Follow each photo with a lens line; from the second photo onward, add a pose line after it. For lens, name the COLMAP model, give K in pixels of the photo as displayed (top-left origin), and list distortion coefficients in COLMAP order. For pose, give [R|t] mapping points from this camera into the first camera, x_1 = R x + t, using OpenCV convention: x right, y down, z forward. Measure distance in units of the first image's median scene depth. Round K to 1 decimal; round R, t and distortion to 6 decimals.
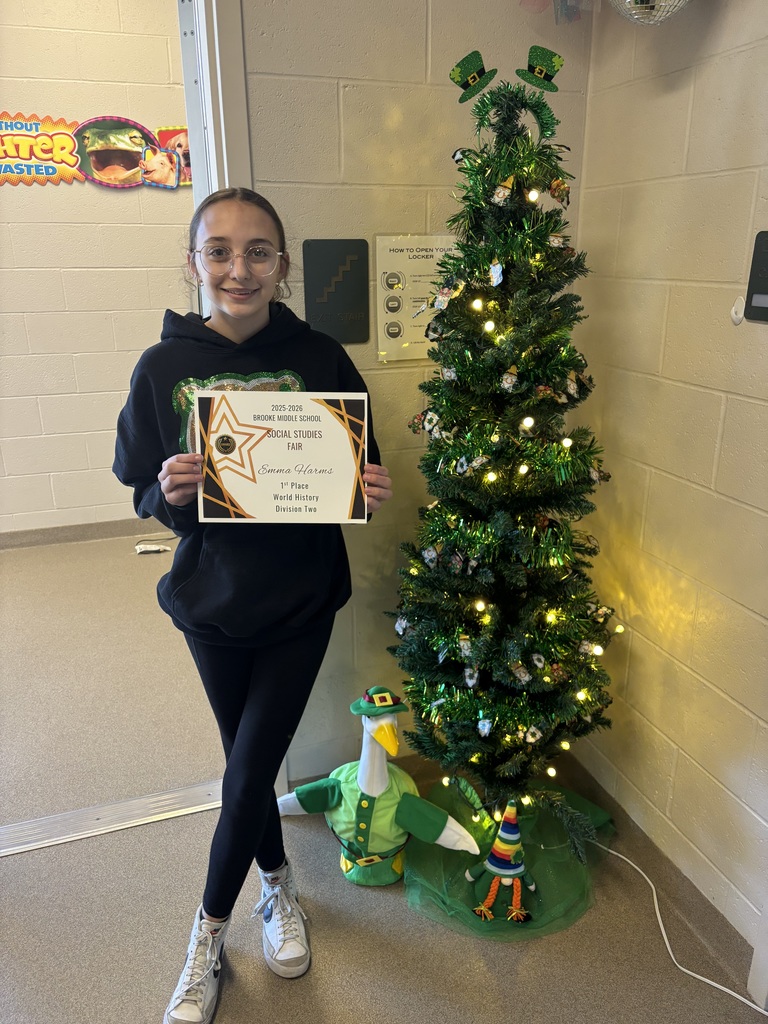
lens RADIAL K [[778.1, 0, 384.0], [0, 778.1, 512.0], [0, 0, 1]] dist [0.055189, -0.074284]
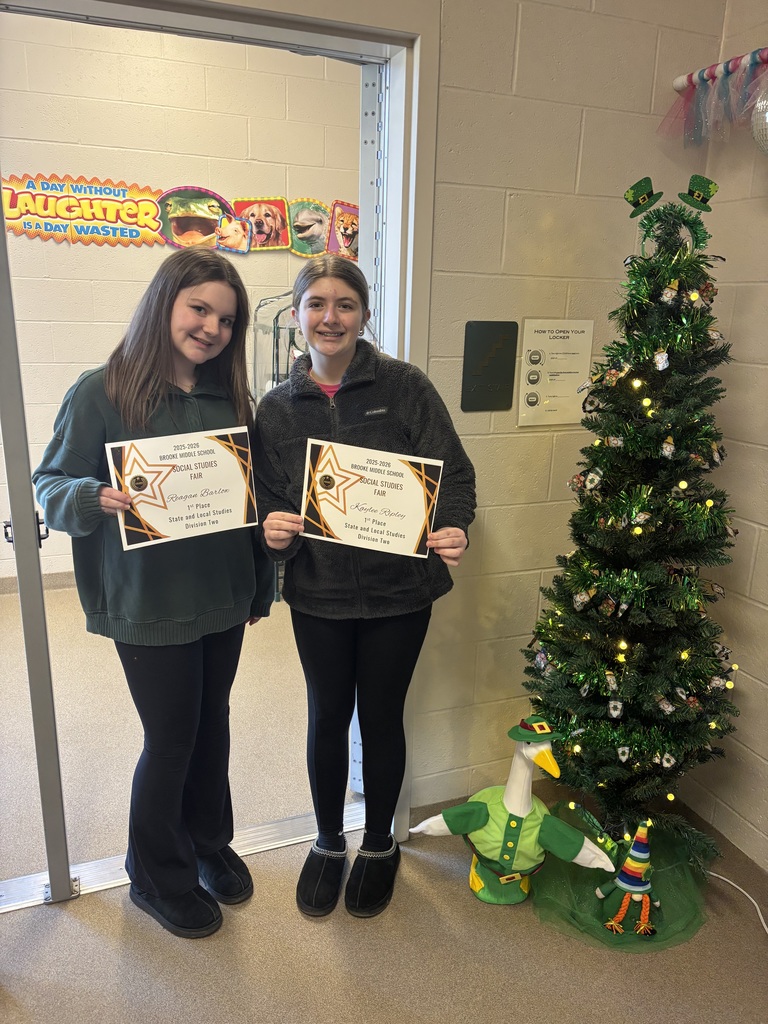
lens RADIAL K [[778.9, 0, 384.0], [0, 778.9, 512.0], [0, 0, 1]] dist [0.020101, 0.000276]
pose [[0.998578, 0.022765, 0.048204, -0.274924], [-0.019802, 0.997936, -0.061085, 0.004423], [-0.049495, 0.060044, 0.996968, -0.119171]]
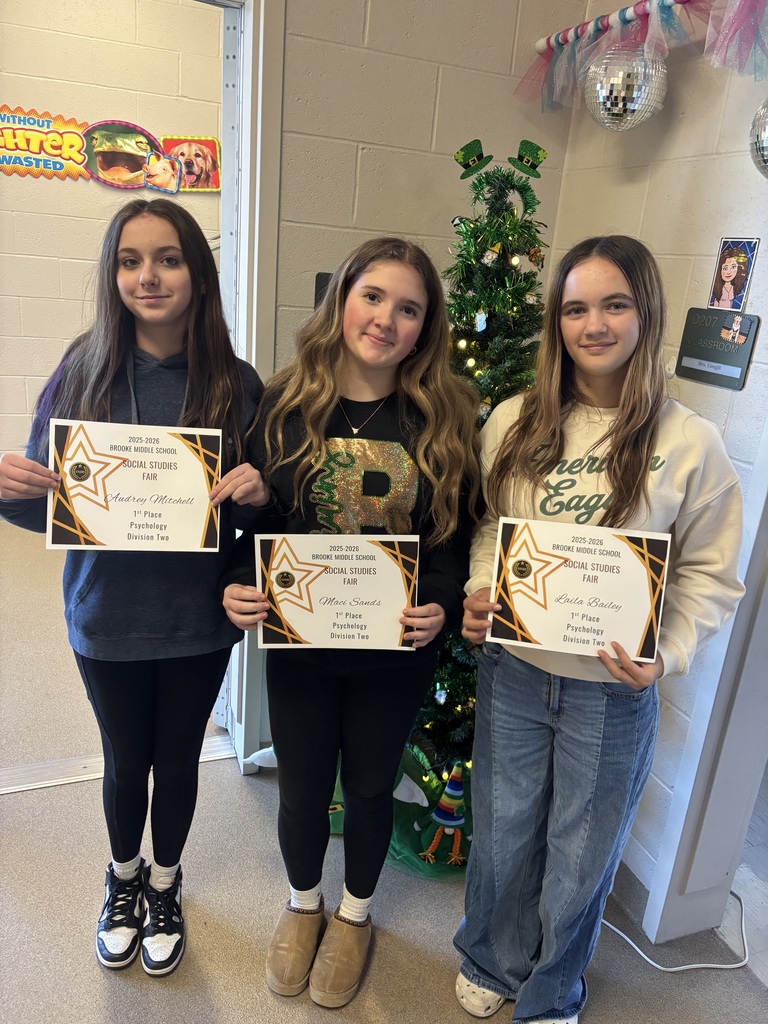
lens RADIAL K [[777.7, 0, 384.2], [0, 777.7, 508.2], [0, 0, 1]] dist [0.056305, -0.078153]
pose [[0.995003, 0.072891, 0.068233, -0.057664], [-0.072274, 0.997319, -0.011484, 0.009970], [-0.068887, 0.006495, 0.997603, -0.172239]]
